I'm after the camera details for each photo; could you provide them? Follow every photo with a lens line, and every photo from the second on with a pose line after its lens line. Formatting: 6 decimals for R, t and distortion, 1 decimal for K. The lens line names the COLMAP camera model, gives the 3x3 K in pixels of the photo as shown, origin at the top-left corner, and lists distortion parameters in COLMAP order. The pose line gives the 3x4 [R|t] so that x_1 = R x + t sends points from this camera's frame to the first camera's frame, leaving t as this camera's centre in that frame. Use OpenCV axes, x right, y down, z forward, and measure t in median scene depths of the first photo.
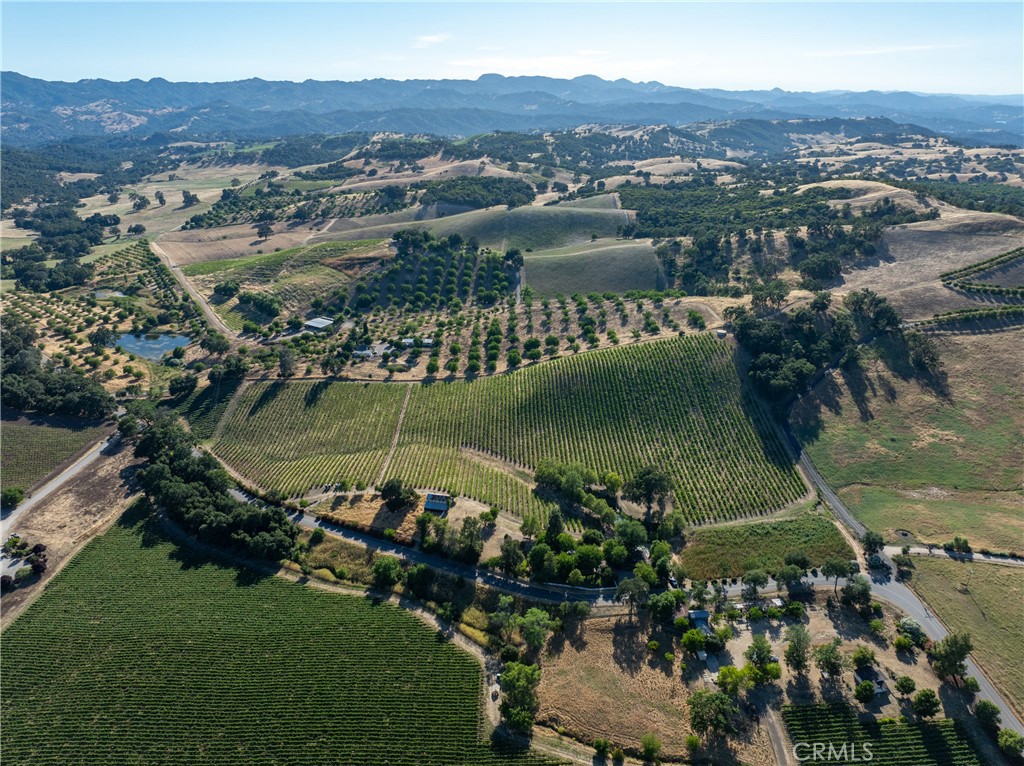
lens RADIAL K [[713.9, 0, 513.1], [0, 713.9, 383.3], [0, 0, 1]] dist [-0.036247, 0.001553]
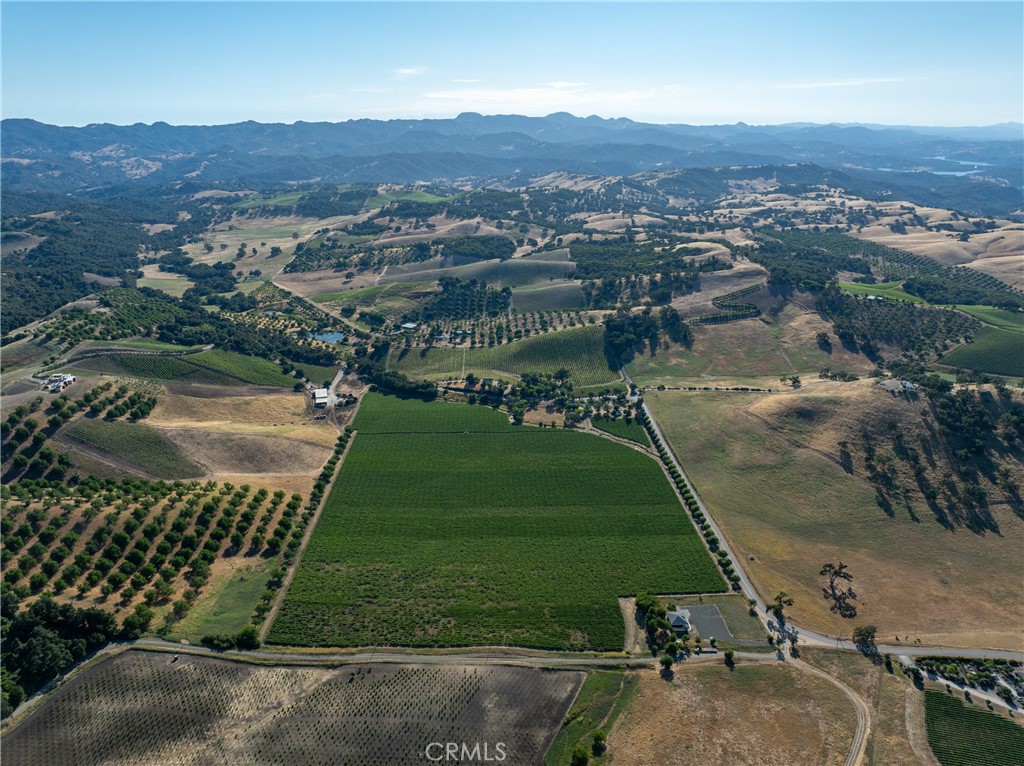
lens RADIAL K [[713.9, 0, 509.0], [0, 713.9, 382.3], [0, 0, 1]] dist [-0.036247, 0.001553]
pose [[0.999630, -0.011392, 0.024715, -0.041817], [0.012346, 0.999170, -0.038812, 0.134734], [-0.024252, 0.039102, 0.998941, -0.863393]]
